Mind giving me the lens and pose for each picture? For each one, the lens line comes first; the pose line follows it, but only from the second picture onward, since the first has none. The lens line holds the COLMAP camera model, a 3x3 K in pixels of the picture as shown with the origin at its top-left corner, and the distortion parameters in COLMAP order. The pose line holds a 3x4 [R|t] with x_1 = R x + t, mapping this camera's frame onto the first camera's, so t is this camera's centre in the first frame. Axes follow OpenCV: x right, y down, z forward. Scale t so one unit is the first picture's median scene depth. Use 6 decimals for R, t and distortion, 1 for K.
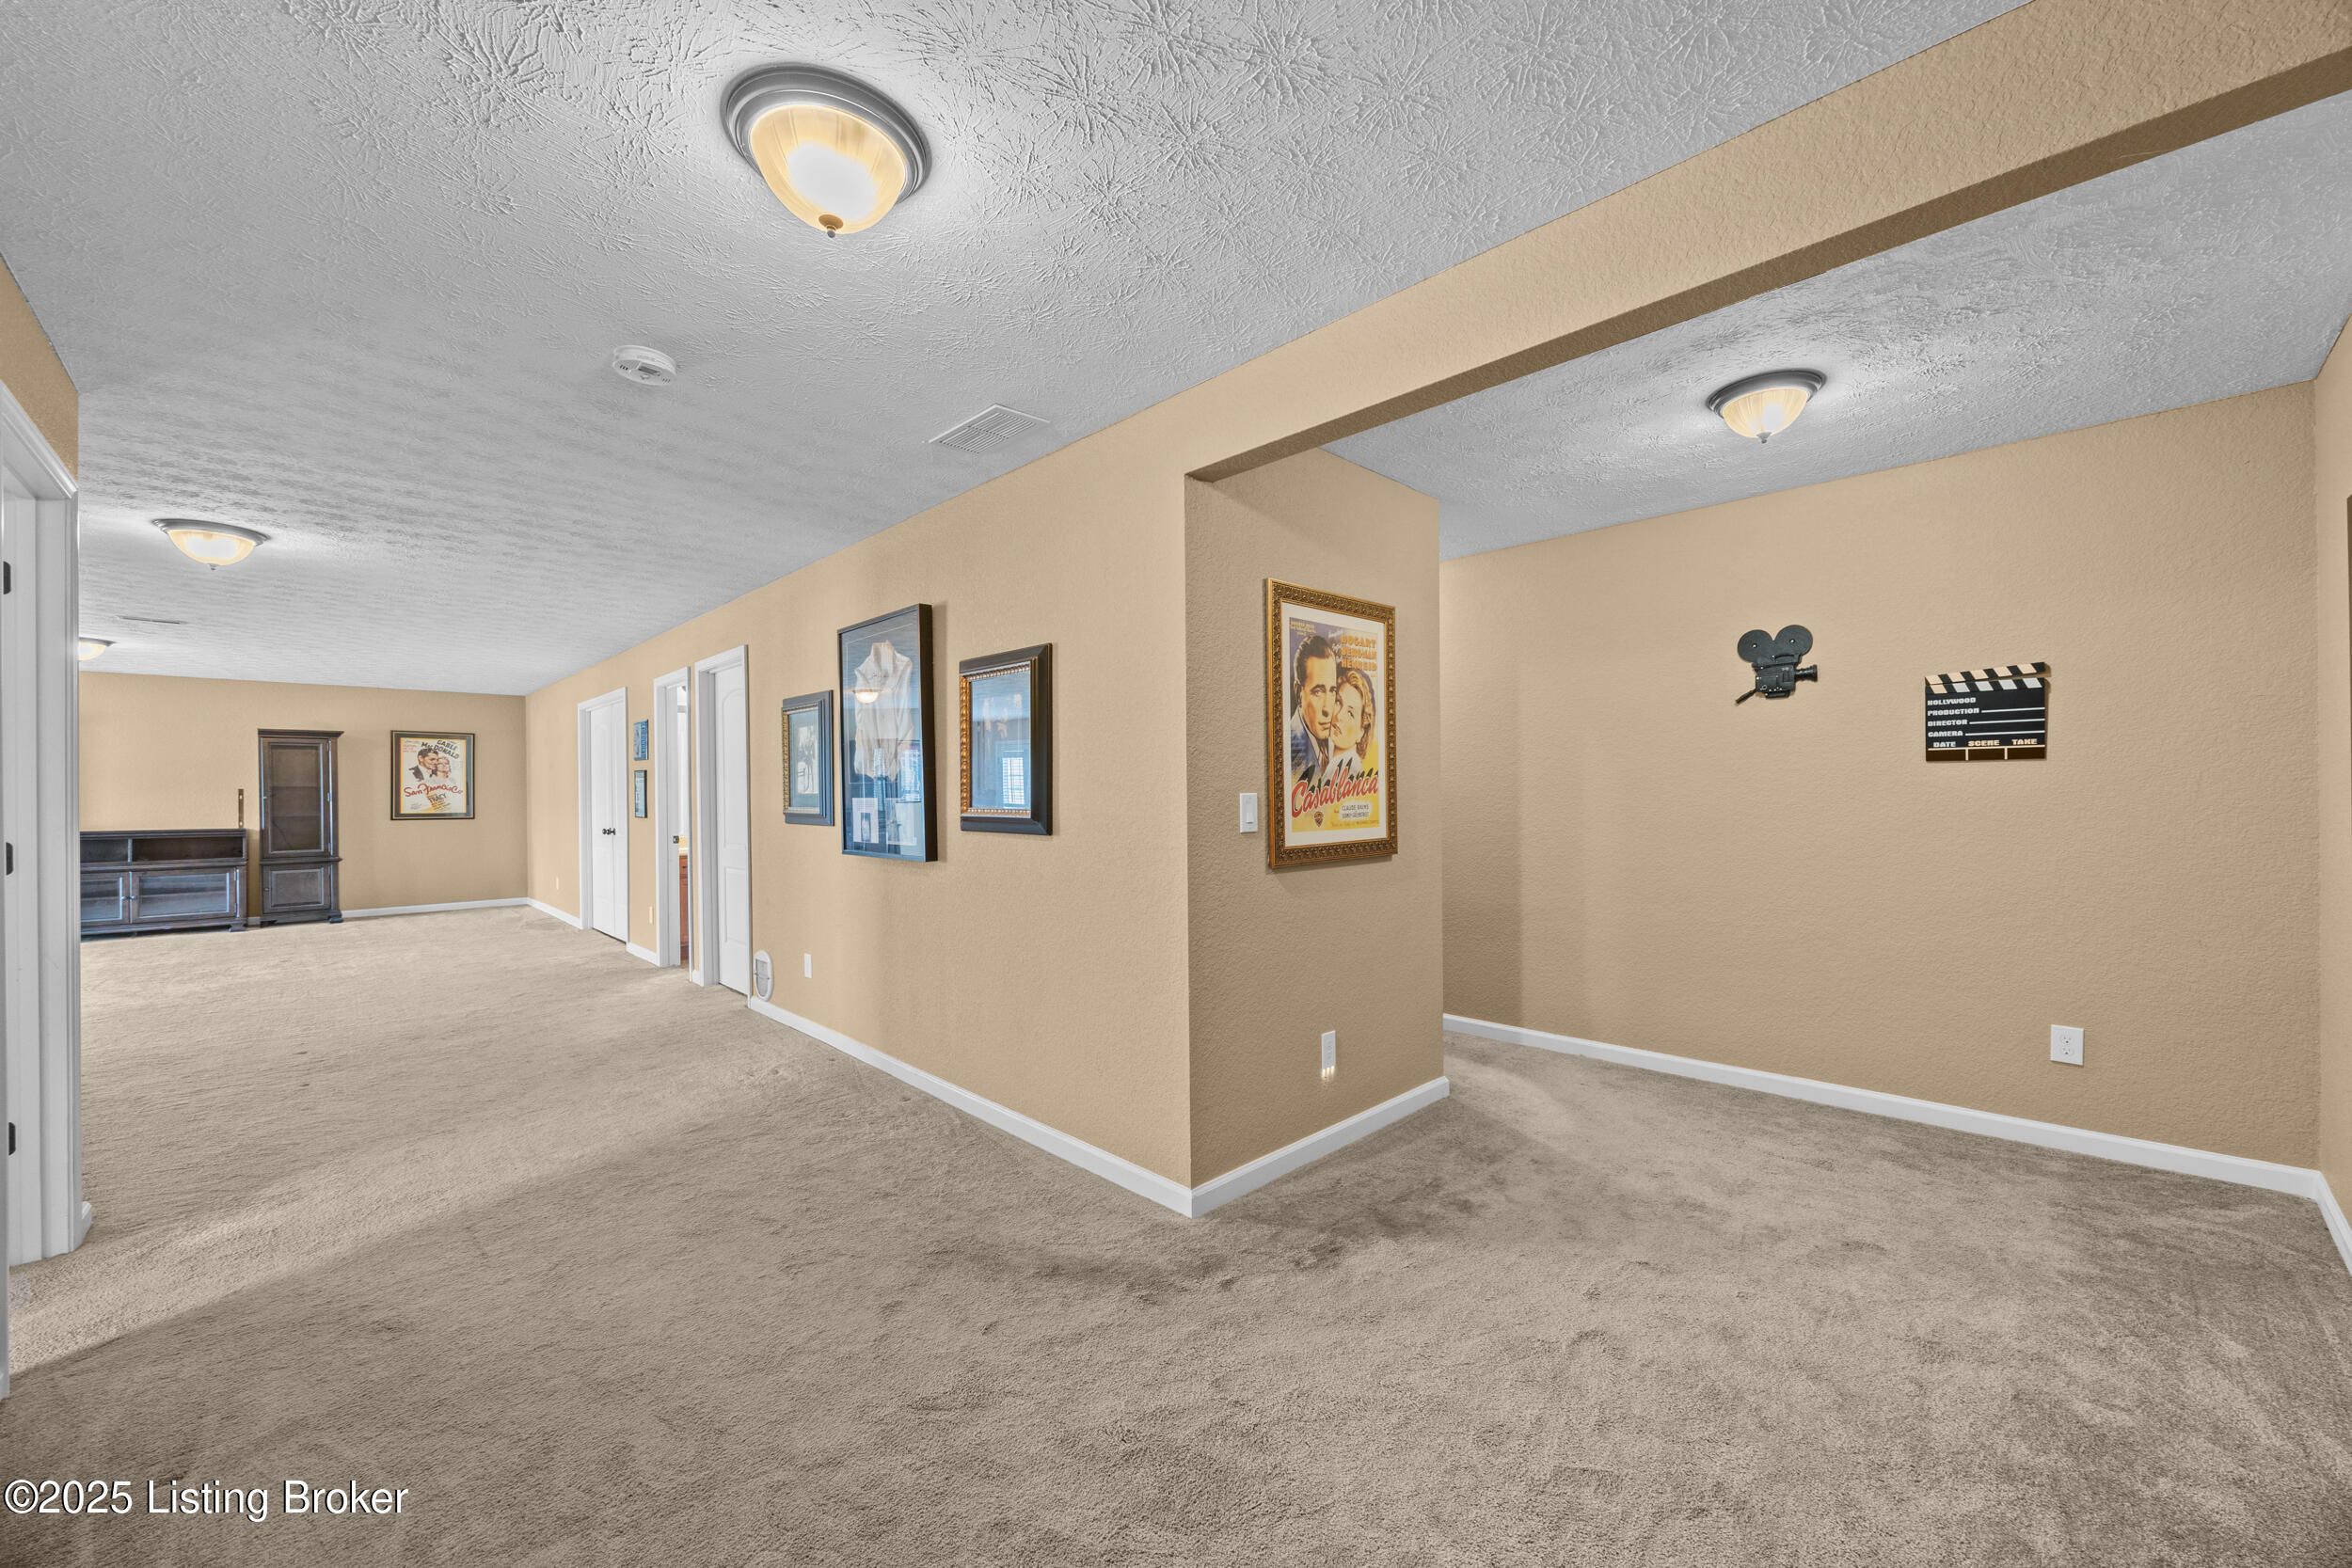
lens RADIAL K [[903.0, 0, 1195.5], [0, 903.0, 798.0], [0, 0, 1]] dist [-0.005800, 0.000250]
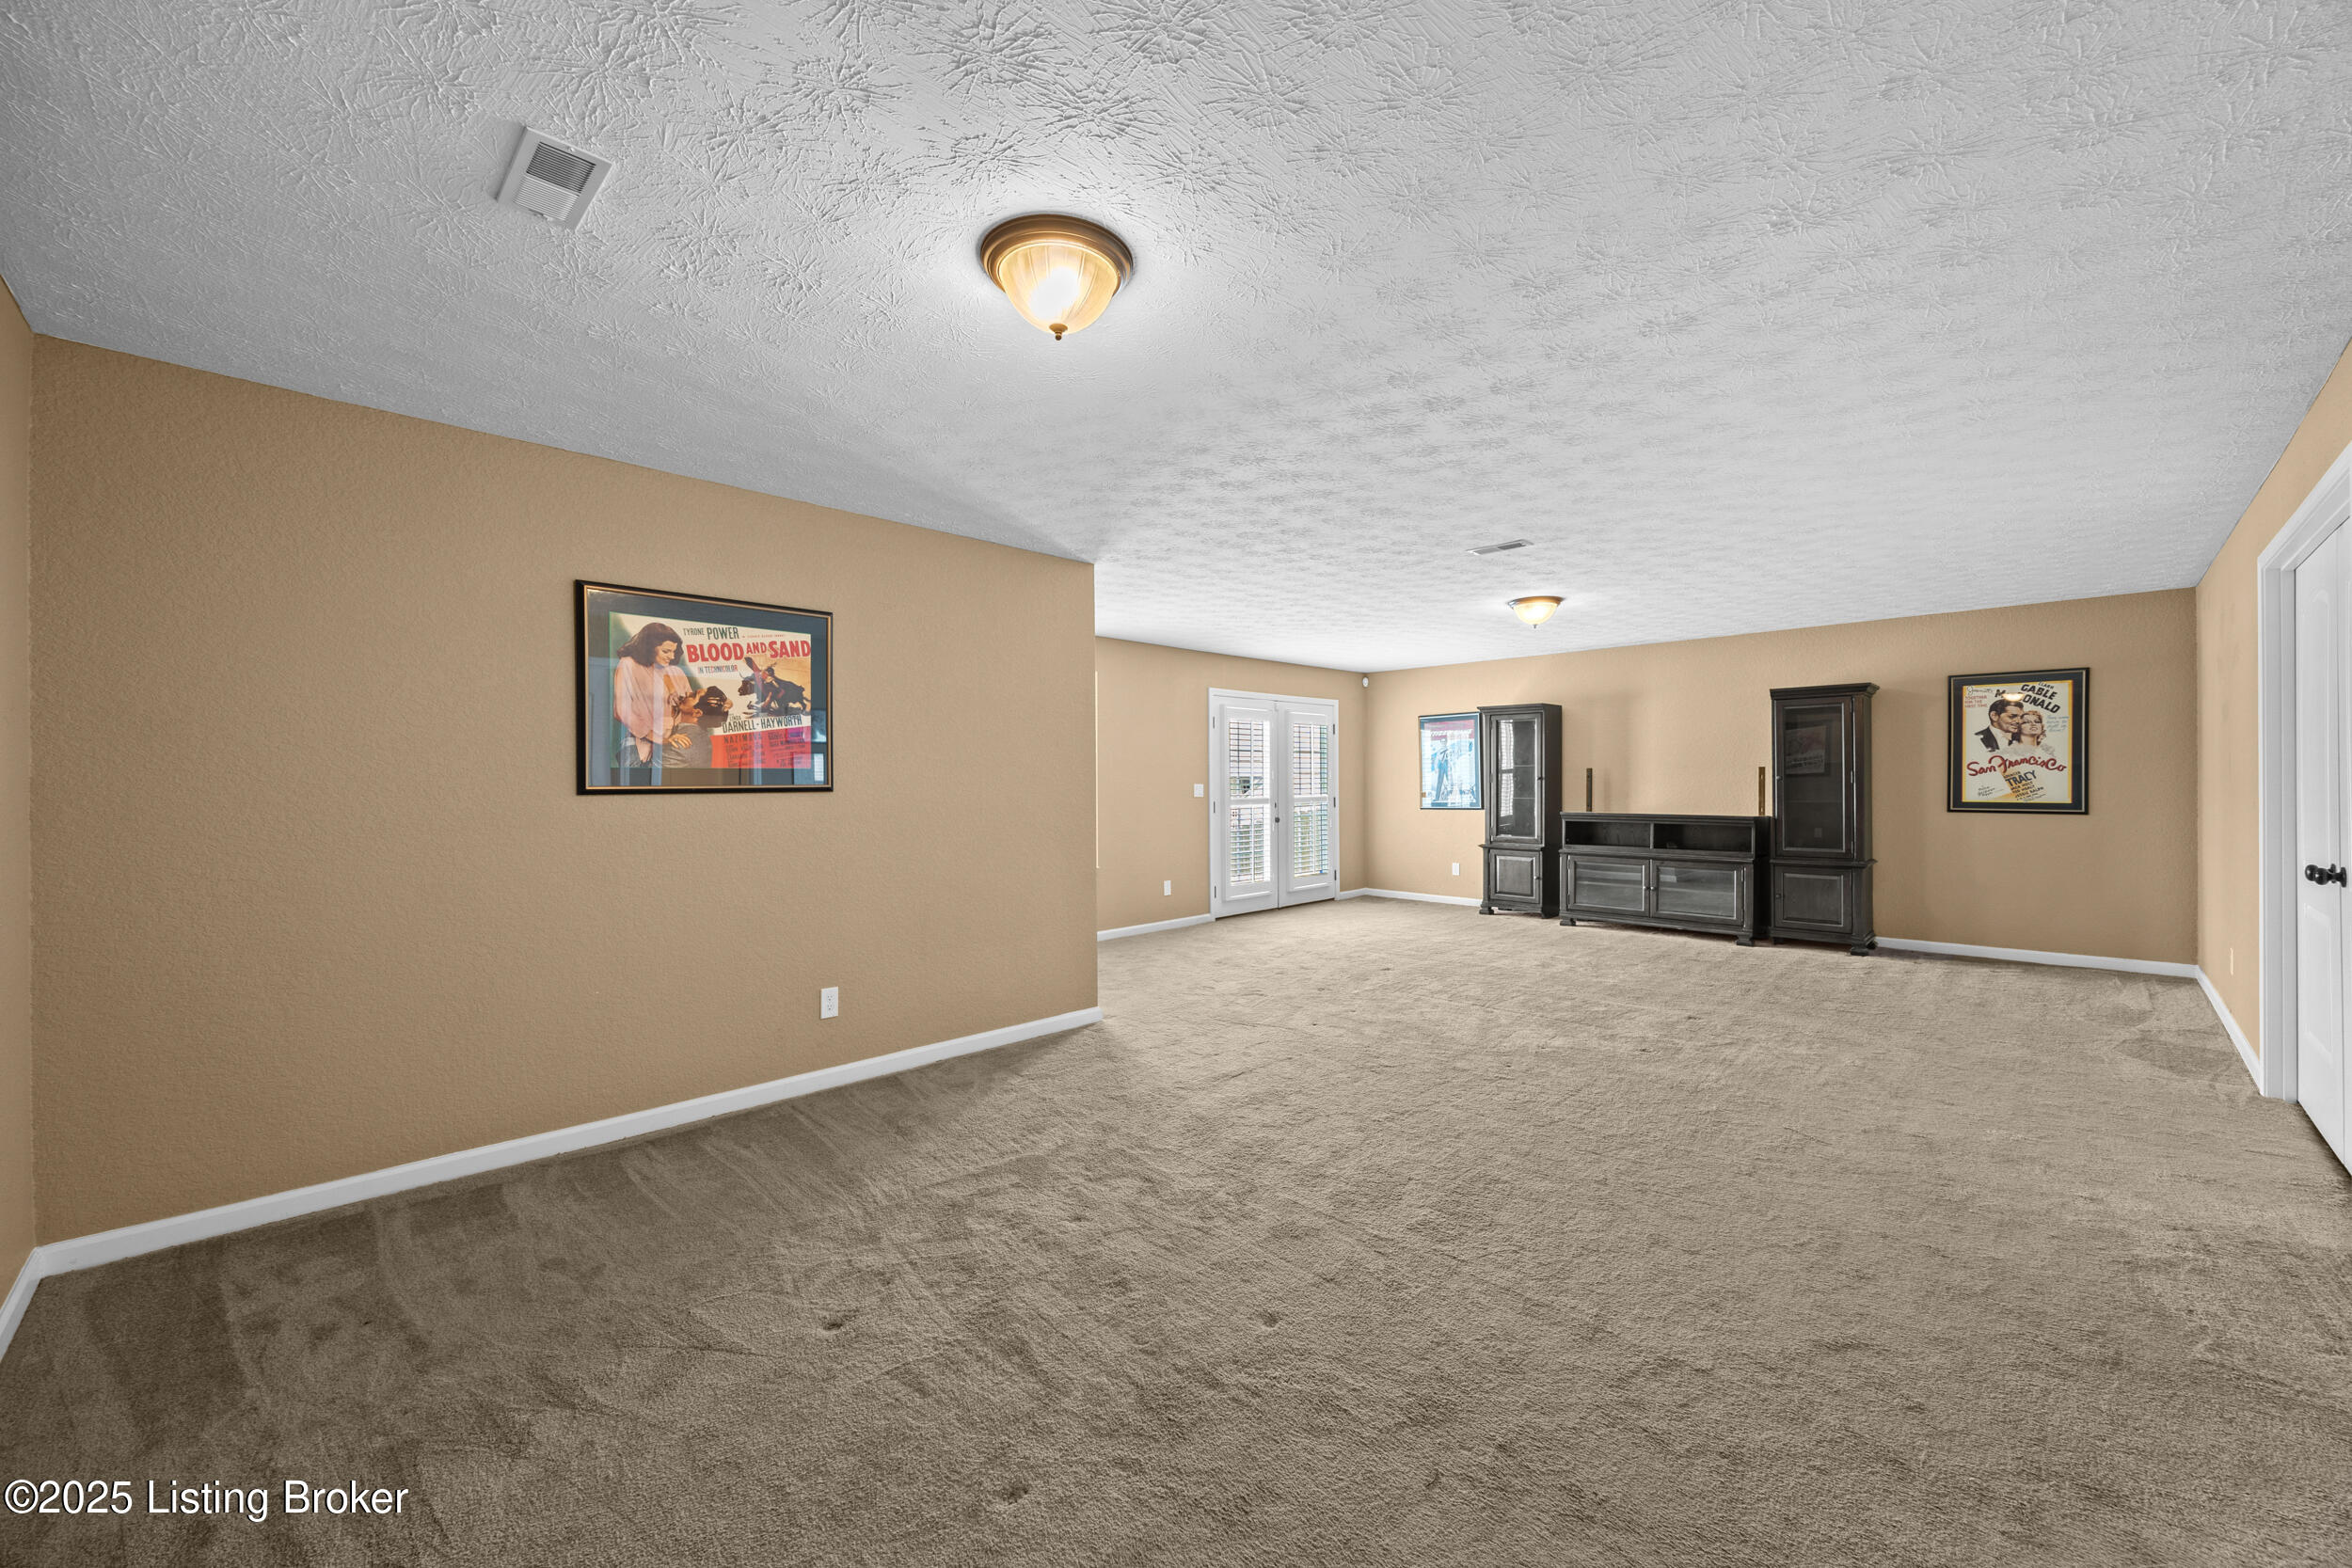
lens RADIAL K [[903.0, 0, 1180.3], [0, 903.0, 781.2], [0, 0, 1]] dist [-0.005800, 0.000250]
pose [[0.010788, 0.007142, -0.999916, -0.235629], [0.002137, 0.999972, 0.007166, -0.003654], [0.999940, -0.002215, 0.010773, 0.424386]]
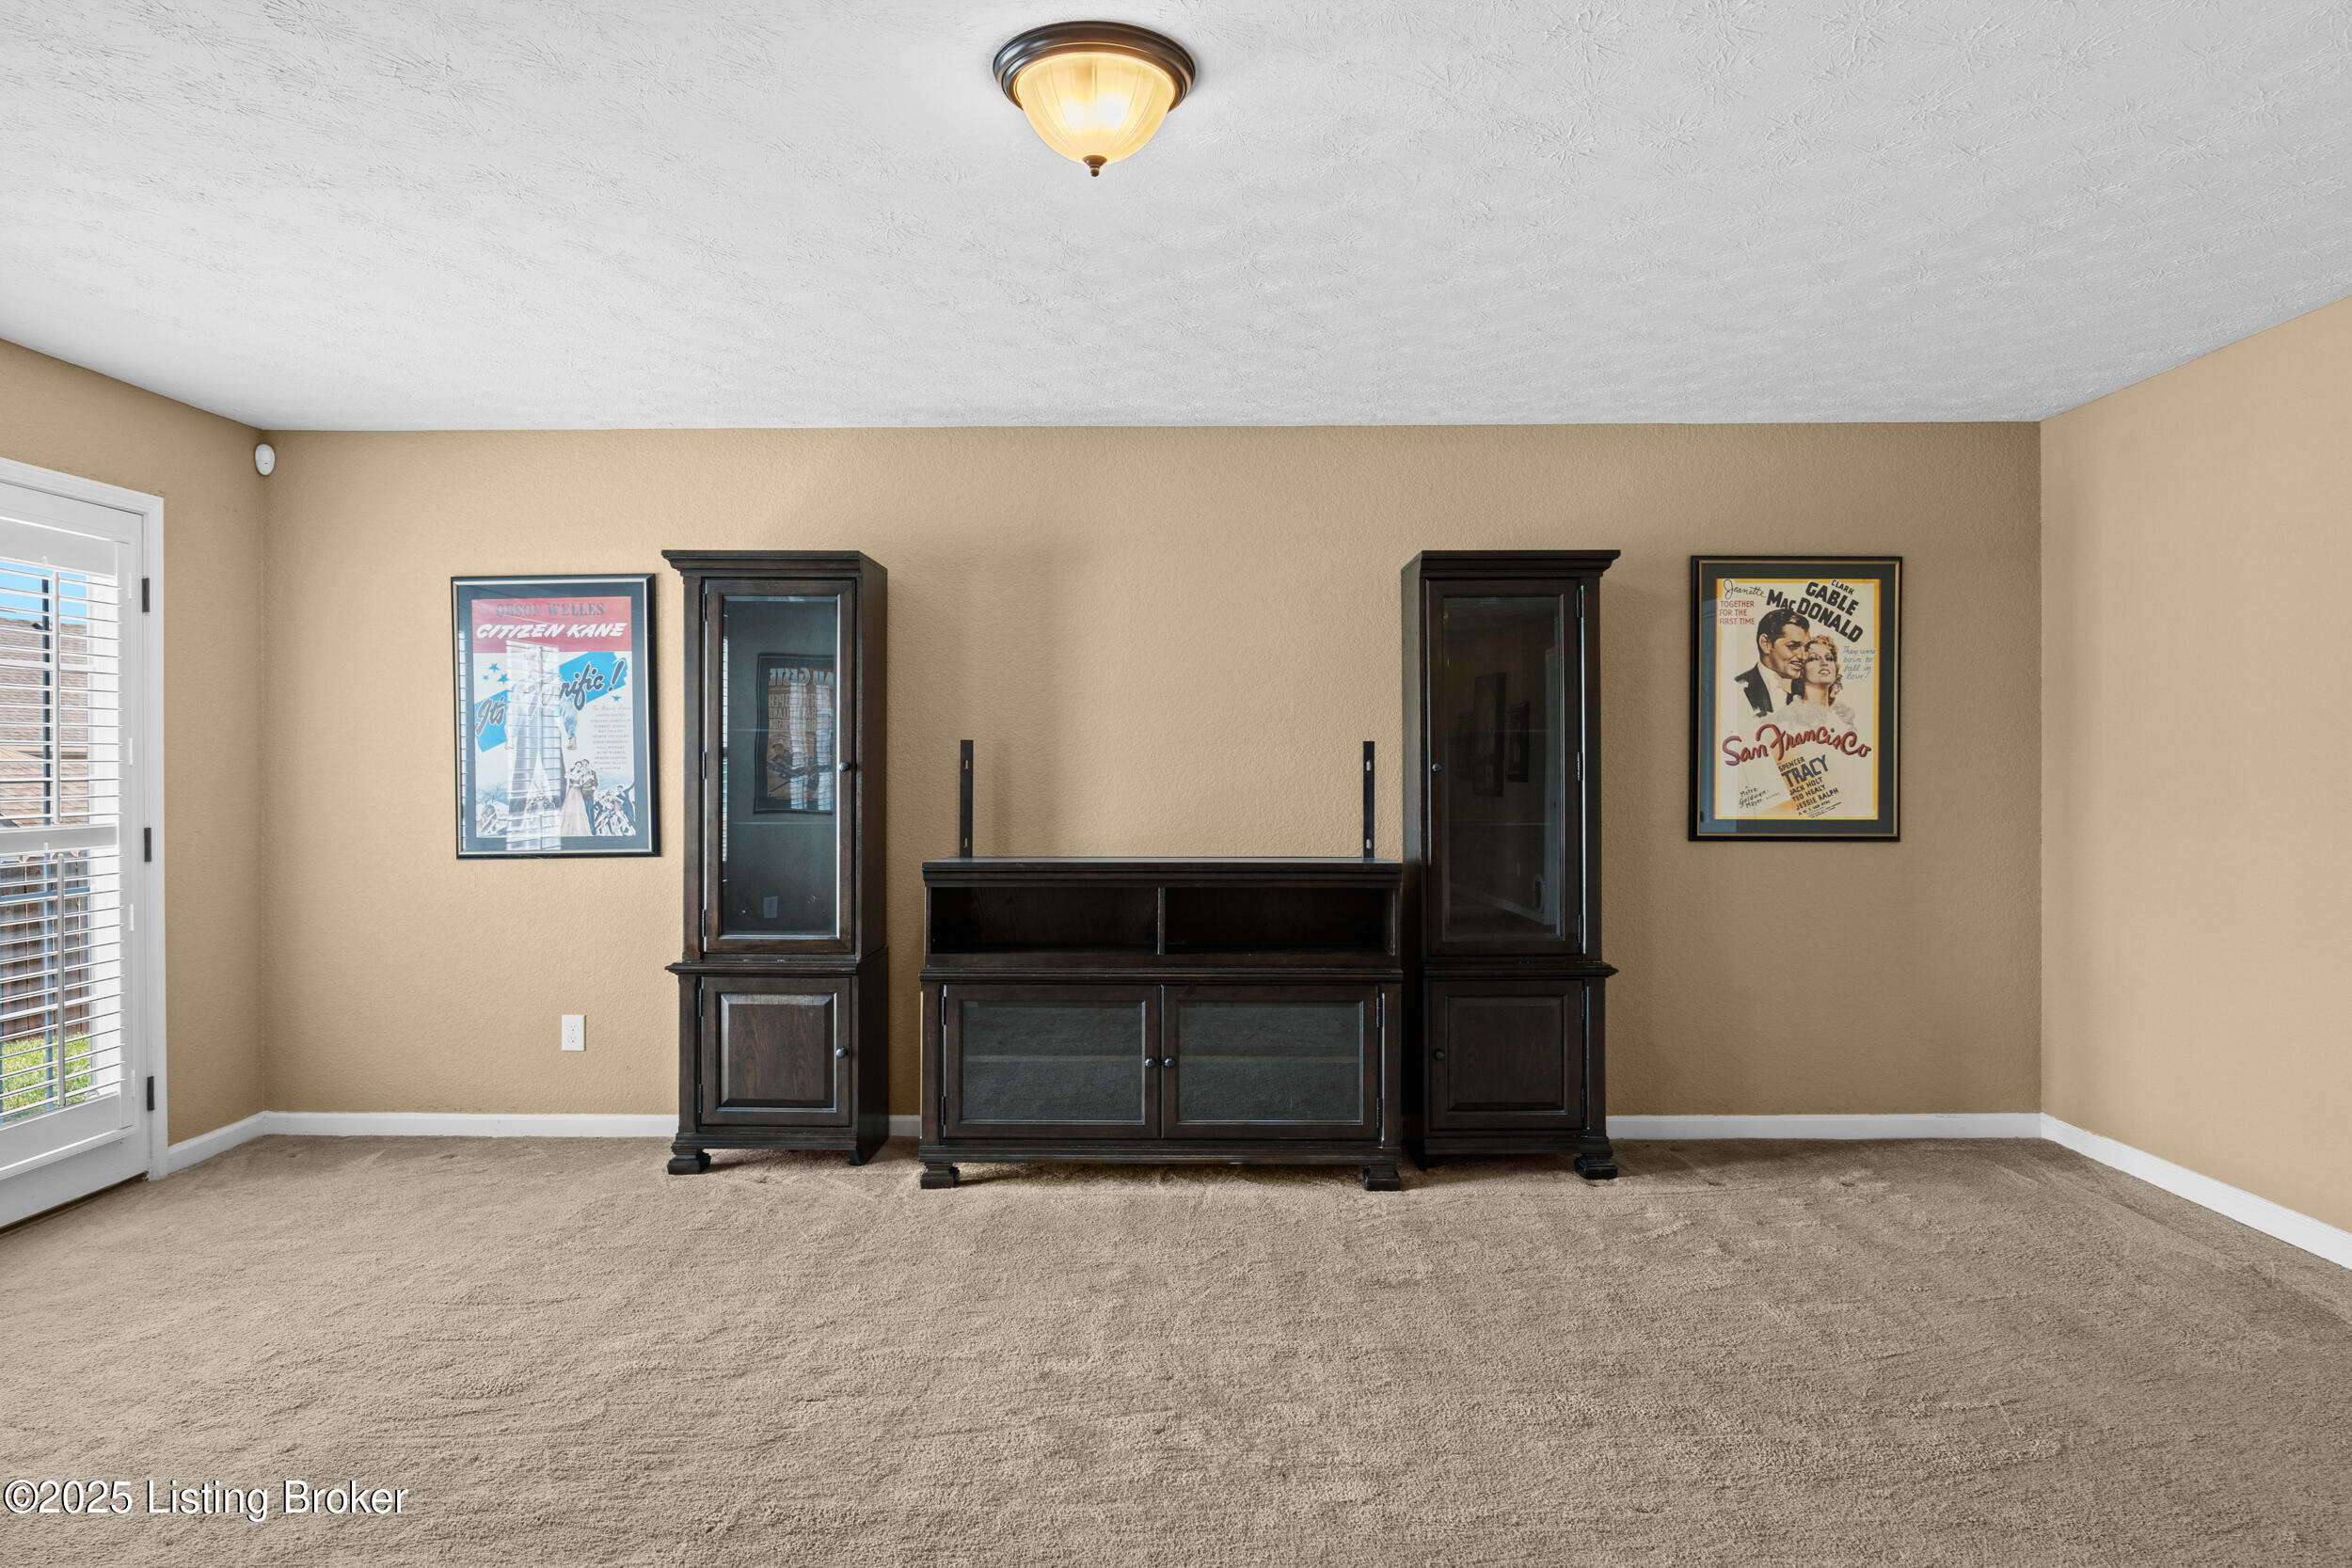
lens RADIAL K [[1537.5, 0, 1178.0], [0, 1537.5, 785.4], [0, 0, 1]] dist [-0.004855, 0.001419]
pose [[0.704081, 0.008004, -0.710075, -0.637177], [-0.006149, 0.999968, 0.005174, 0.003630], [0.710093, 0.000723, 0.704108, 0.491512]]
